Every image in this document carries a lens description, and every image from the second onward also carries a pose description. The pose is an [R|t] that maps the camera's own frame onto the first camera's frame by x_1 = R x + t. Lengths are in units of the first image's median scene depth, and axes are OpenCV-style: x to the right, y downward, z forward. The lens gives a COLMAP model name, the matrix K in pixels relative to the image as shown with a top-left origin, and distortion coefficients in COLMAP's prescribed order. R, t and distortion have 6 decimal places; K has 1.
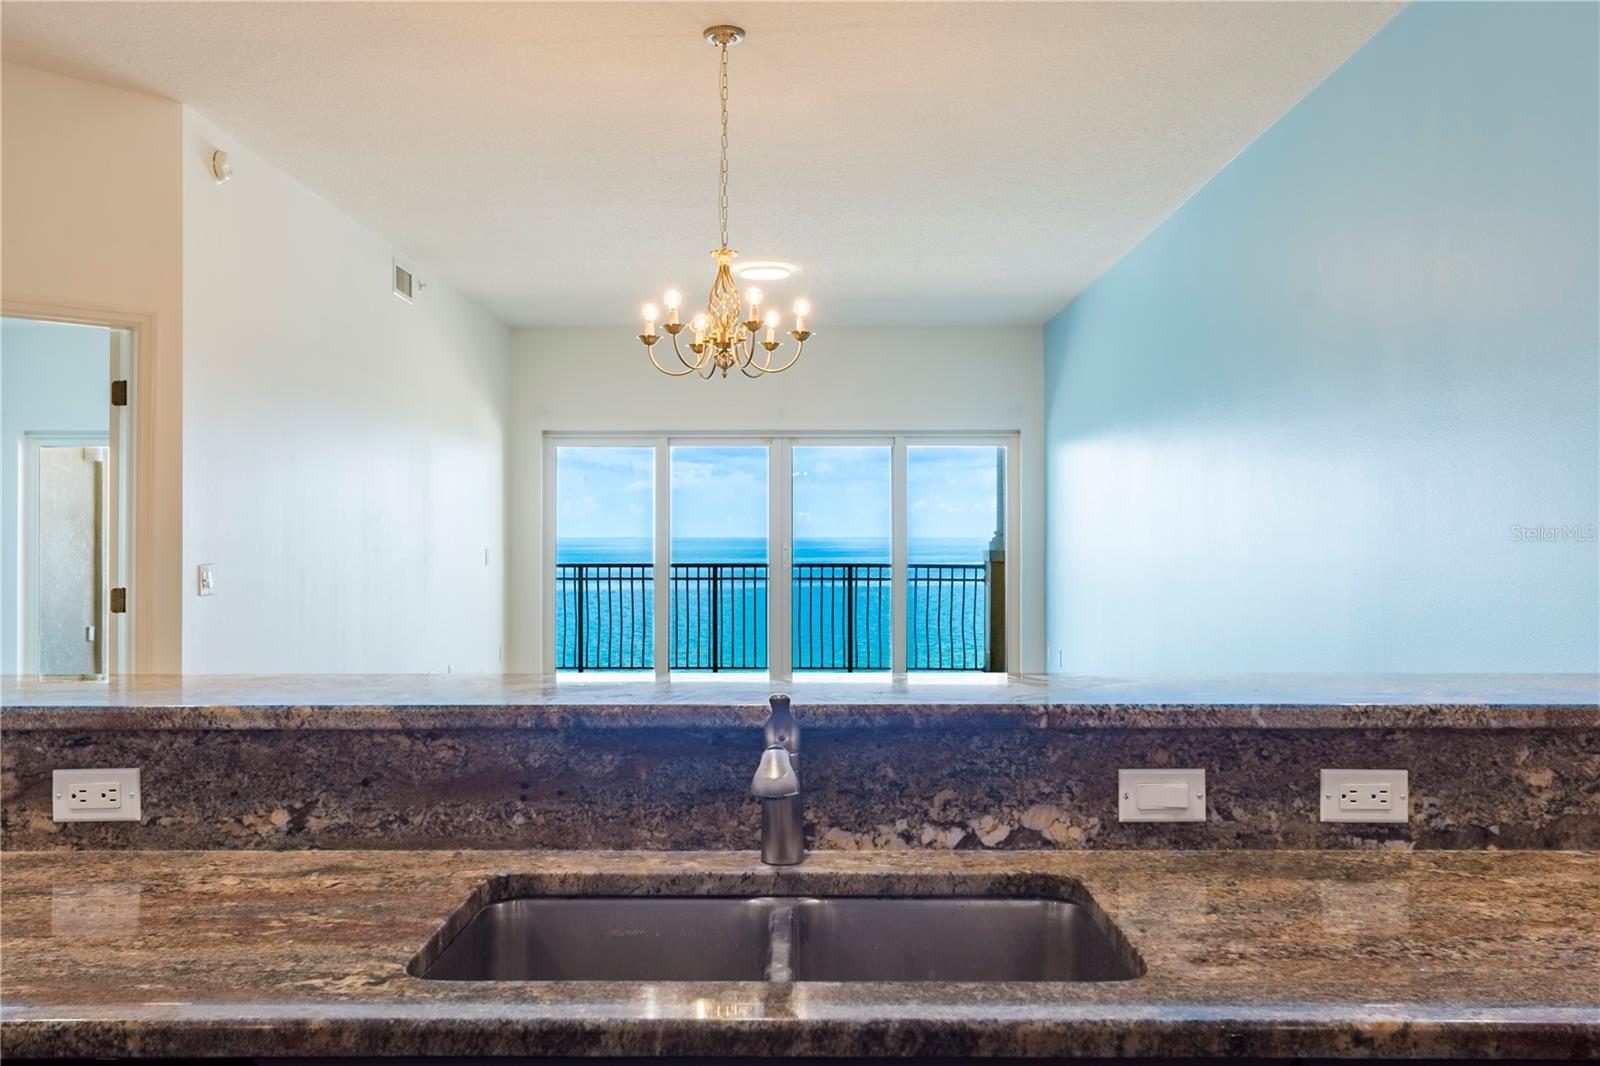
lens RADIAL K [[1272.1, 0, 800.0], [0, 1272.1, 533.0], [0, 0, 1]] dist [0.005158, -0.001078]
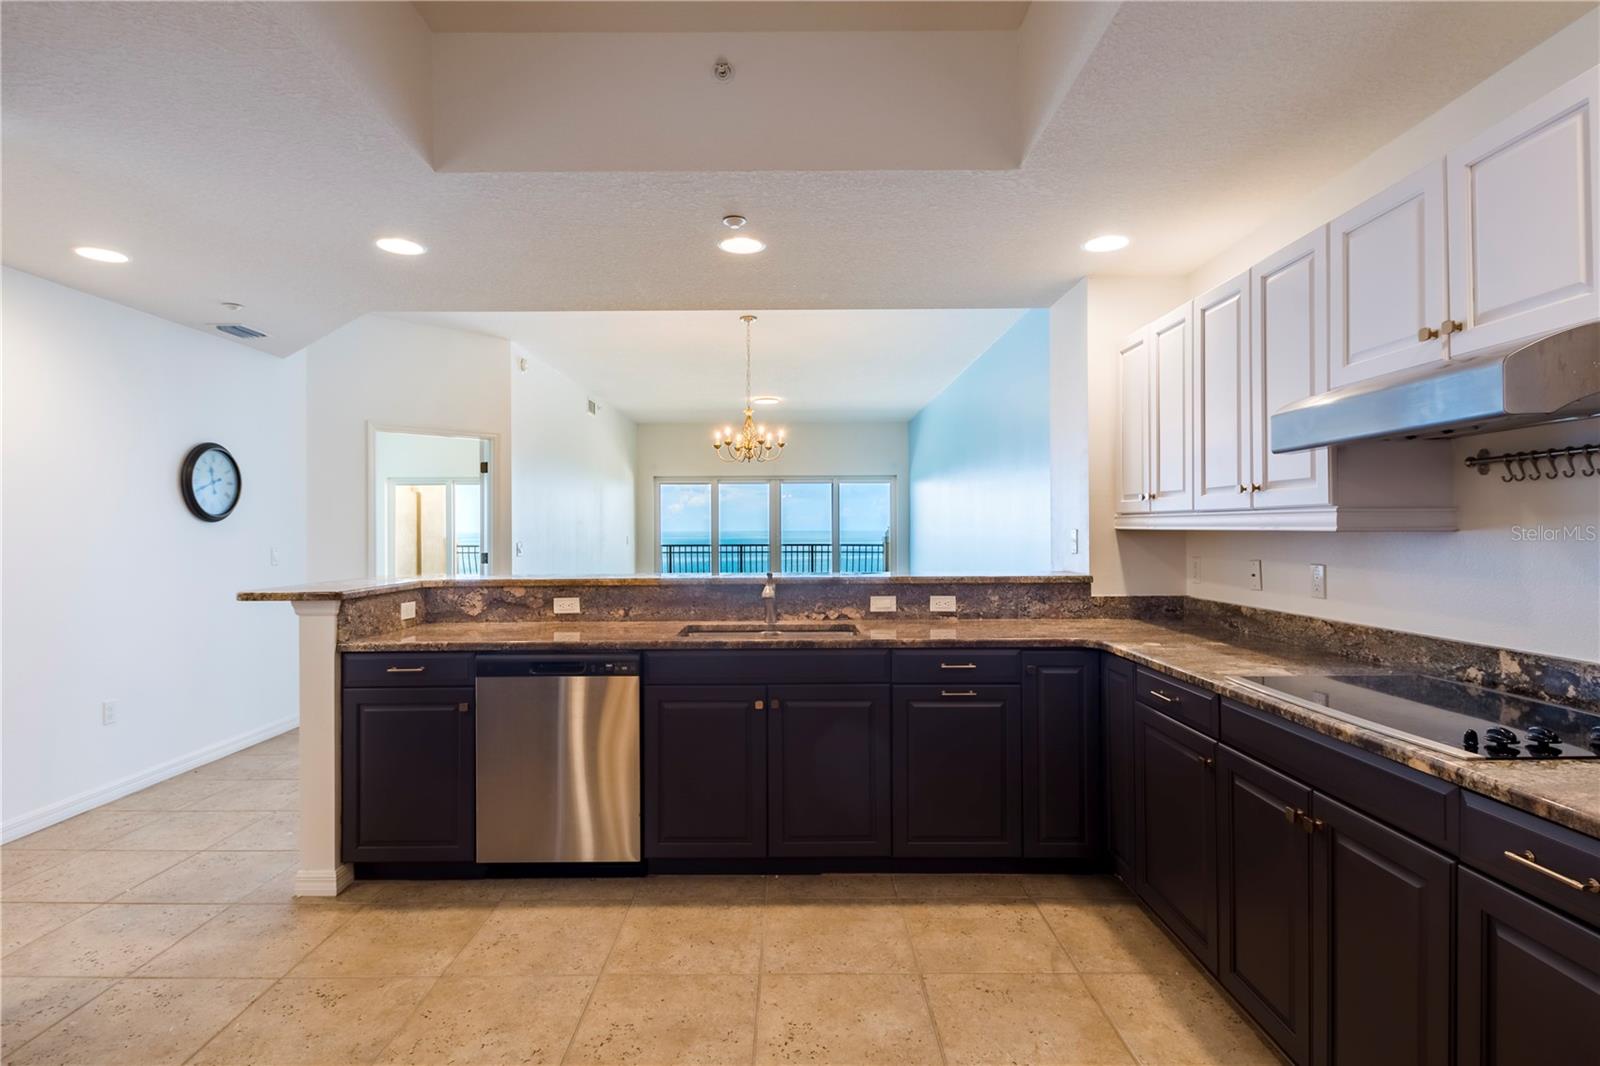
lens RADIAL K [[778.4, 0, 805.3], [0, 778.4, 524.0], [0, 0, 1]] dist [0.002052, -0.000425]
pose [[0.999792, -0.004222, 0.019946, 0.037307], [0.004337, 0.999974, -0.005703, 0.004897], [-0.019922, 0.005788, 0.999785, -1.060918]]
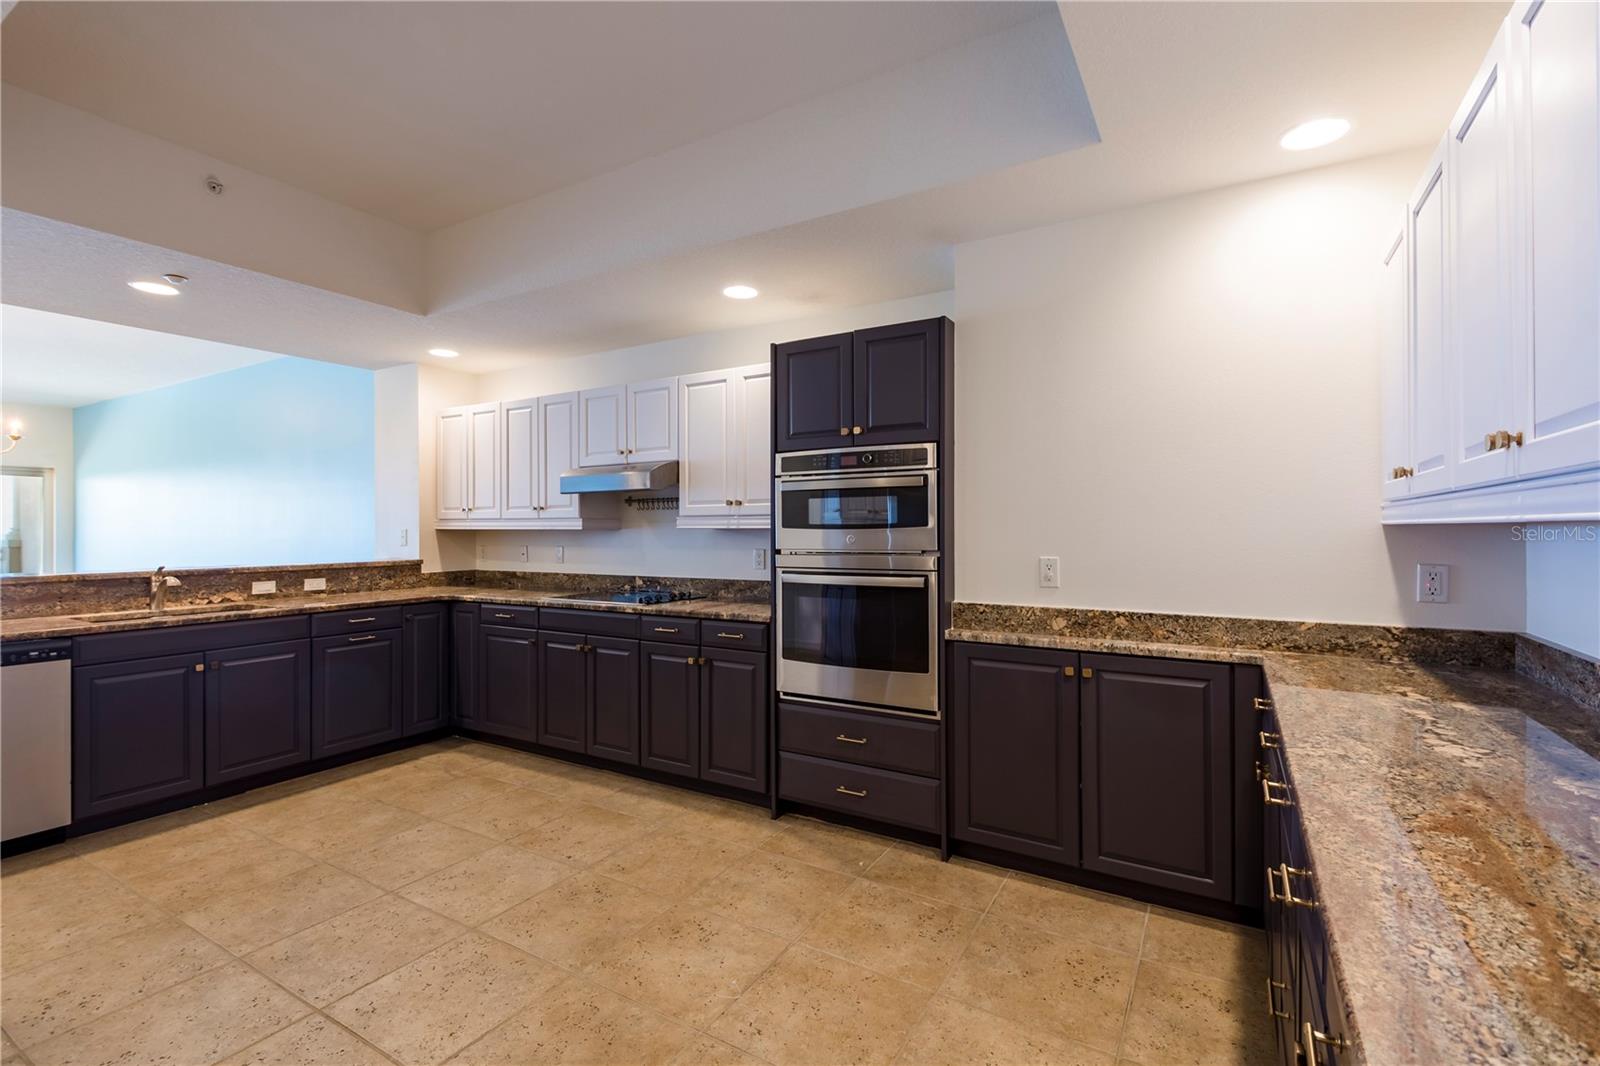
lens RADIAL K [[709.9, 0, 791.9], [0, 709.9, 523.3], [0, 0, 1]] dist [0.049196, -0.023816]
pose [[0.496331, 0.003296, 0.868127, -0.958039], [0.003210, 0.999979, -0.005632, 0.007609], [-0.868127, 0.005582, 0.496310, -1.772570]]
